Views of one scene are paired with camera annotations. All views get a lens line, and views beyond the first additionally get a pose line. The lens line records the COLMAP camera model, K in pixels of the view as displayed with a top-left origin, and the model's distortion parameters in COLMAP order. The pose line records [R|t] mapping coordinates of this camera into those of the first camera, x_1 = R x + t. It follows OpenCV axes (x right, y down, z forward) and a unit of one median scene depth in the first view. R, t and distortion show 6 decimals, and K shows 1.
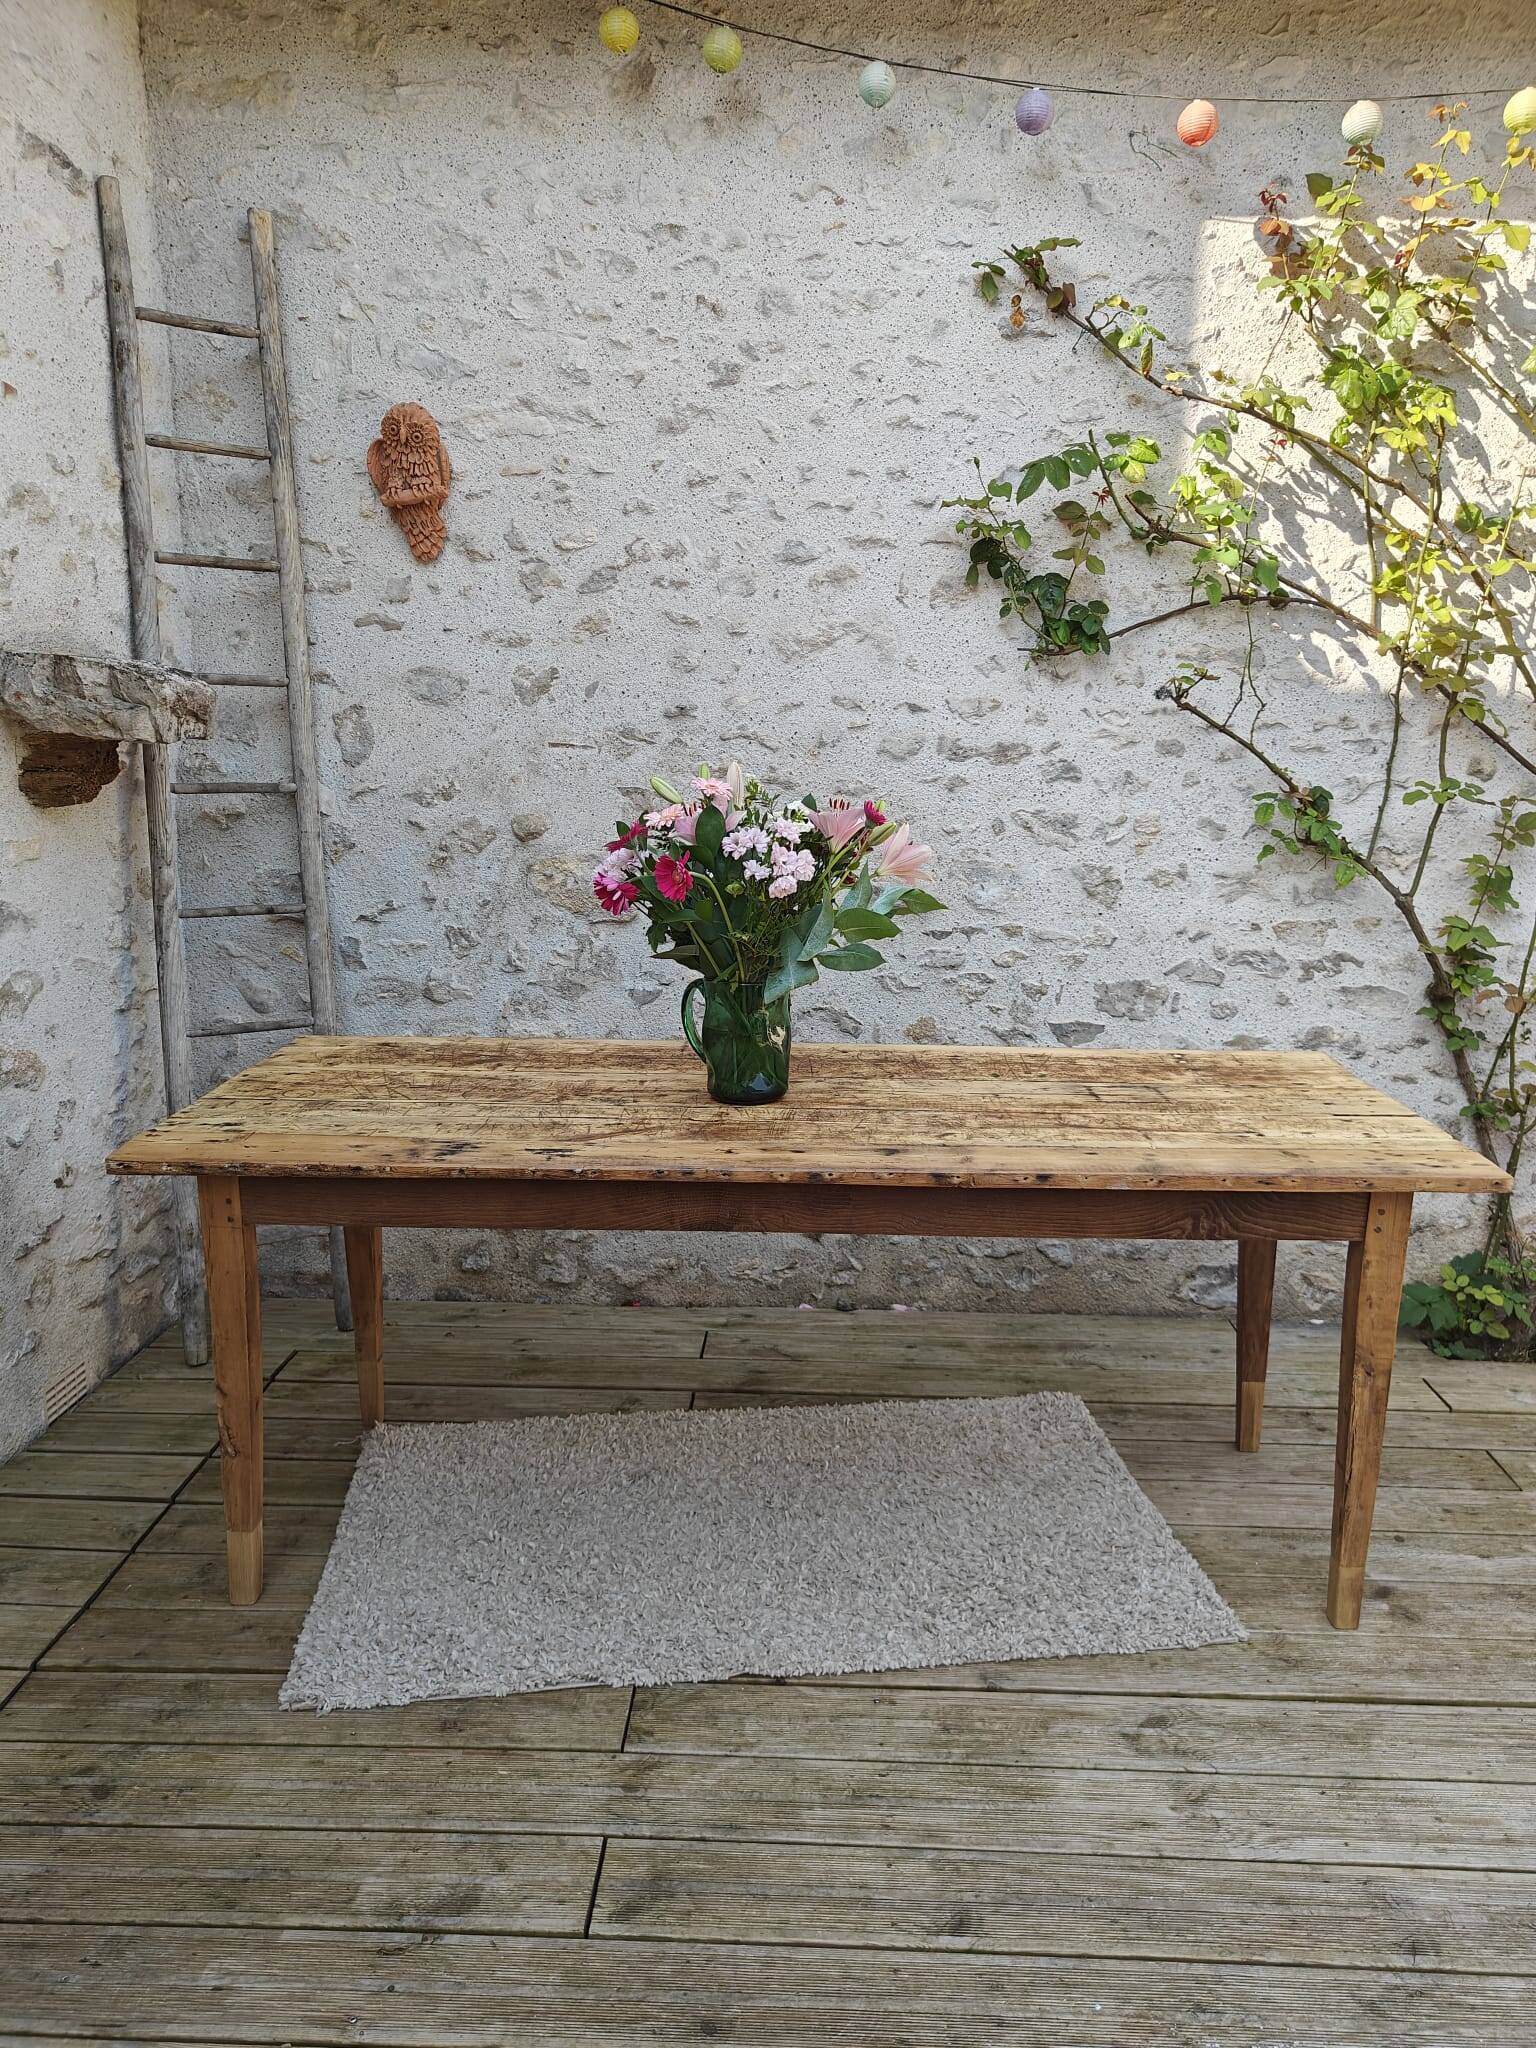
lens RADIAL K [[1436.2, 0, 770.7], [0, 1436.2, 1036.2], [0, 0, 1]] dist [0.005706, -0.003531]
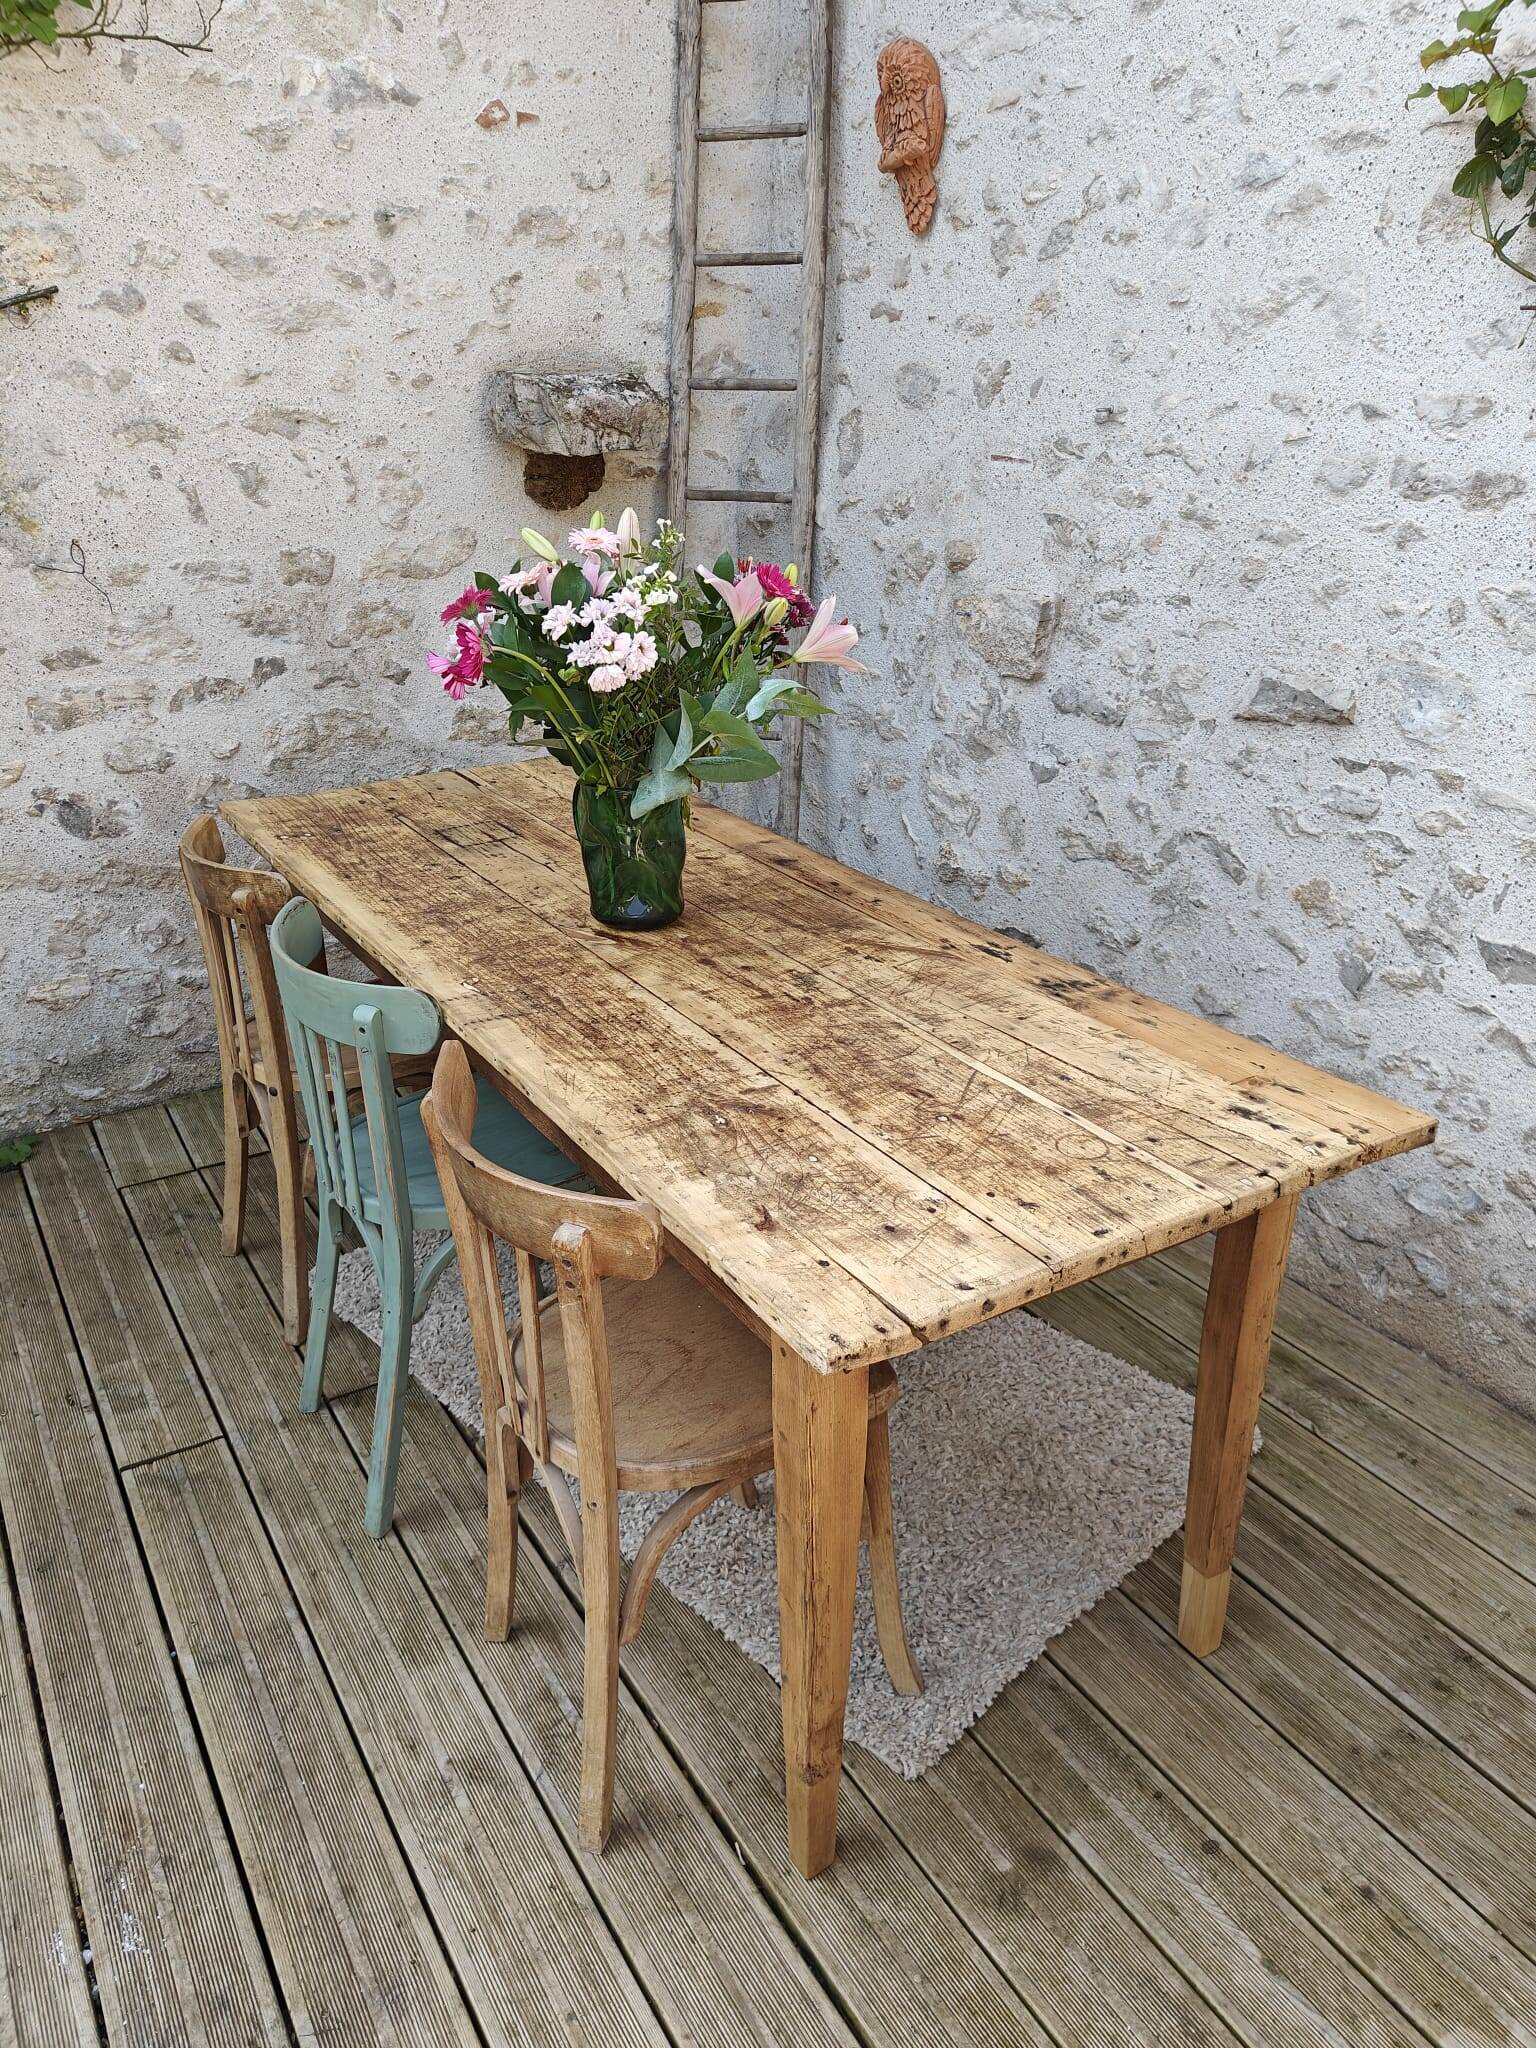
lens RADIAL K [[1436.2, 0, 769.8], [0, 1436.2, 1036.8], [0, 0, 1]] dist [0.005706, -0.003531]
pose [[0.558674, 0.331600, -0.760214, 0.541846], [-0.157389, 0.942329, 0.295374, -0.111159], [0.814317, -0.045369, 0.578645, 0.386893]]
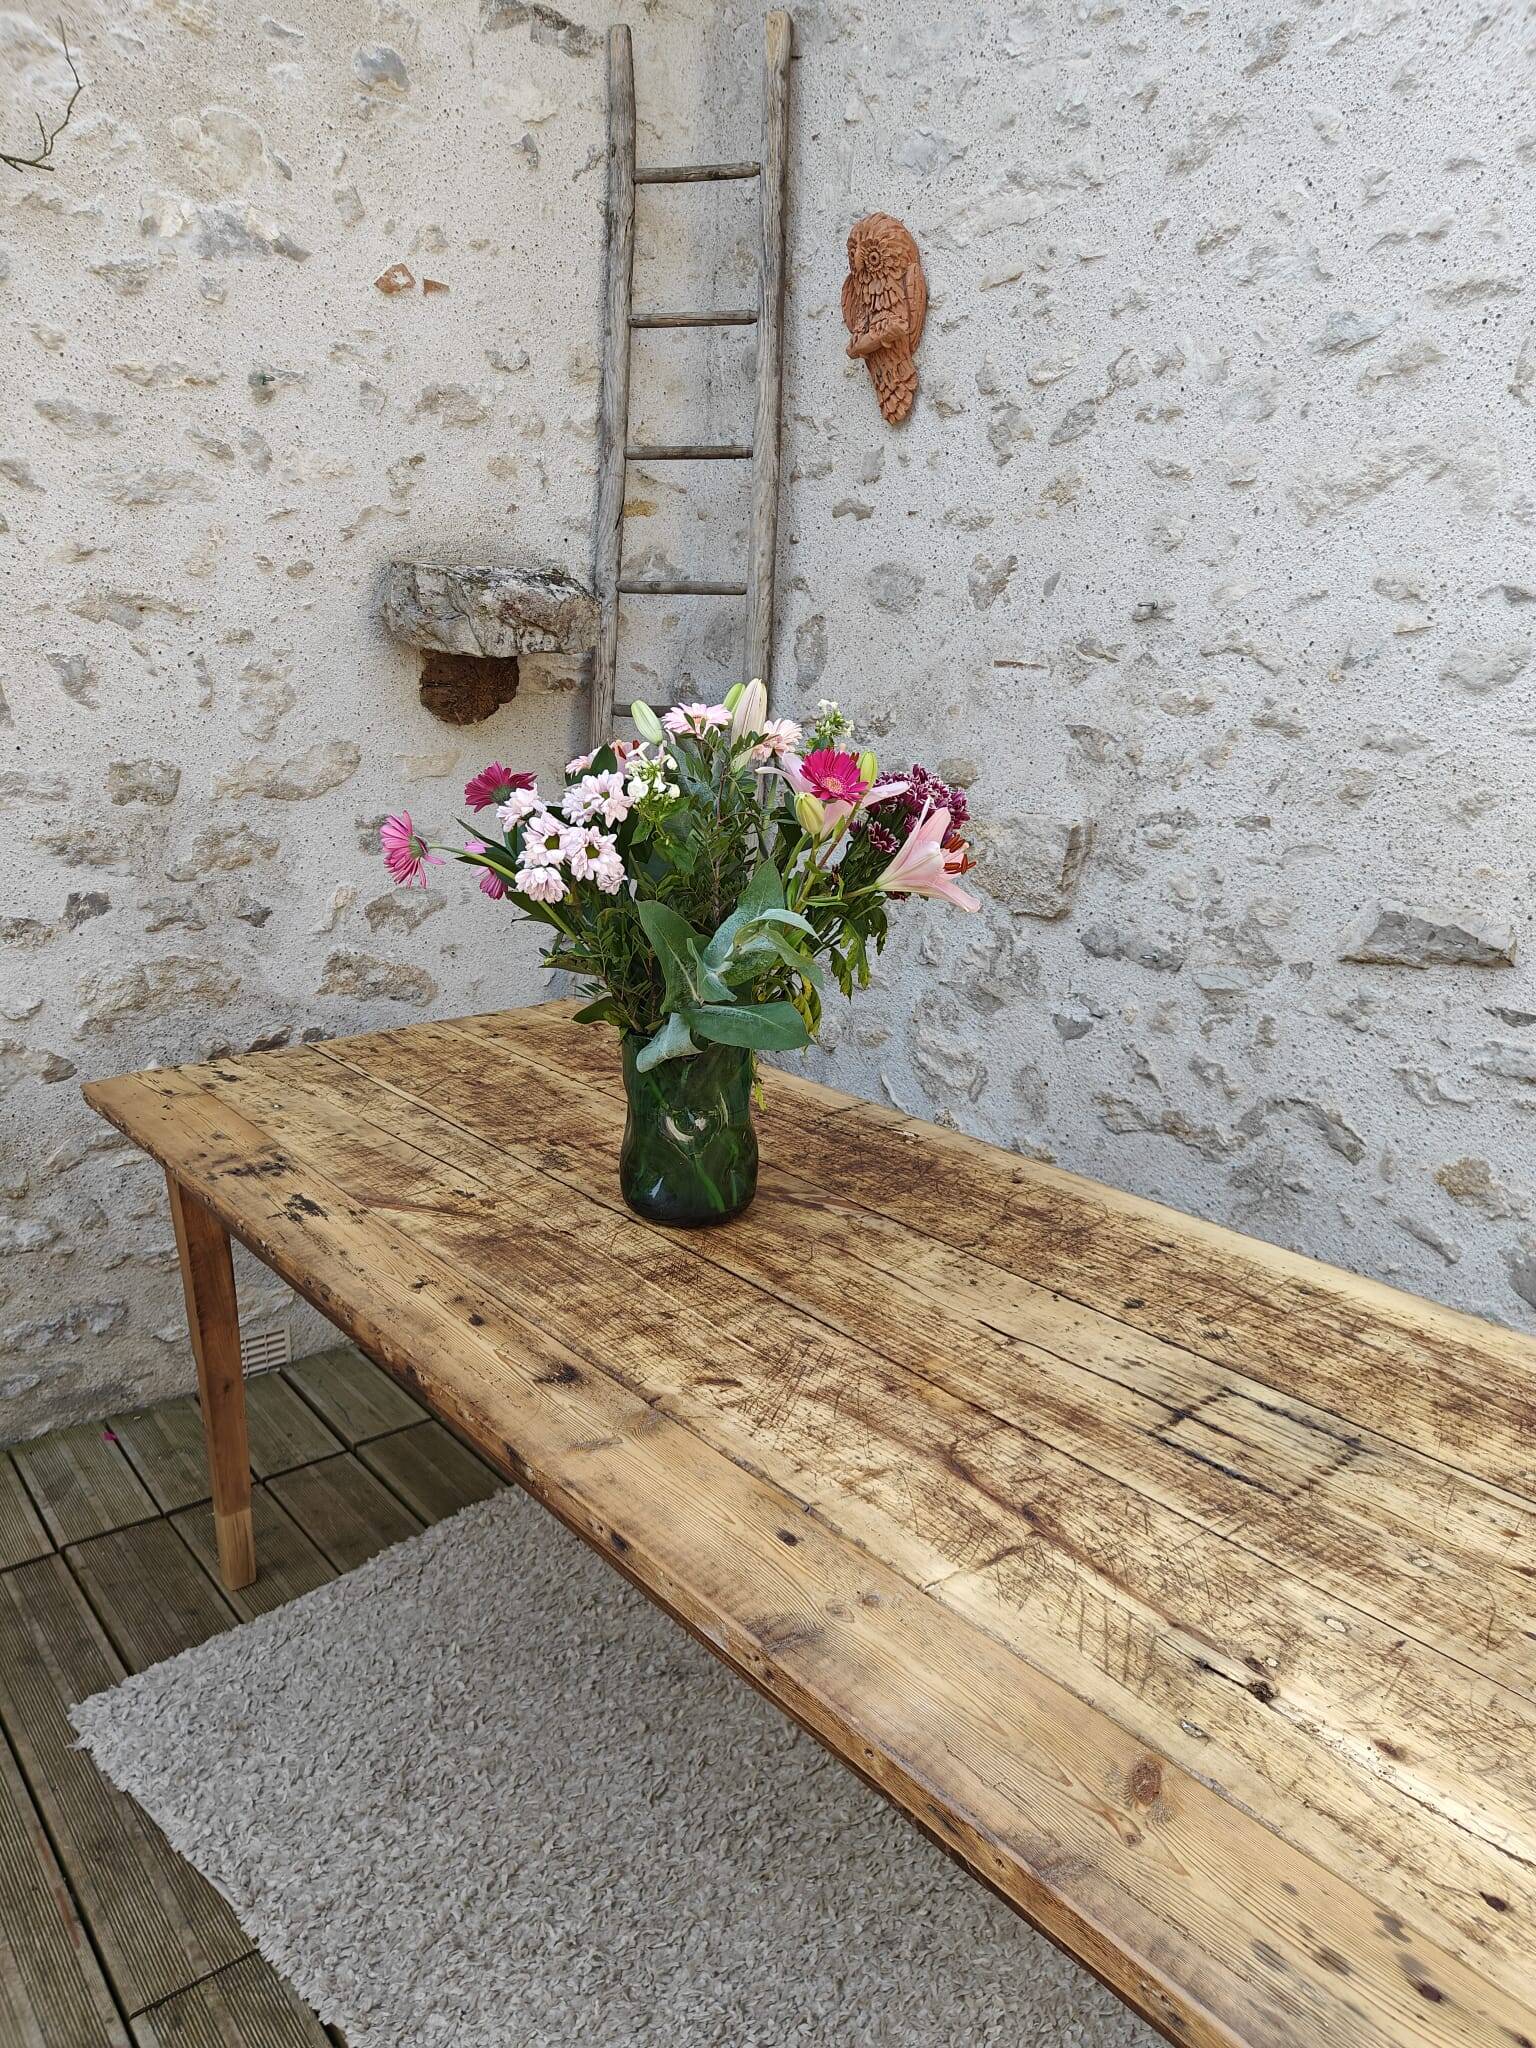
lens RADIAL K [[1436.2, 0, 783.2], [0, 1436.2, 1030.0], [0, 0, 1]] dist [0.005706, -0.003531]
pose [[0.657537, 0.187451, -0.729731, 0.344243], [-0.161321, 0.981121, 0.106665, -0.082284], [0.735949, 0.047585, 0.675363, 0.444112]]
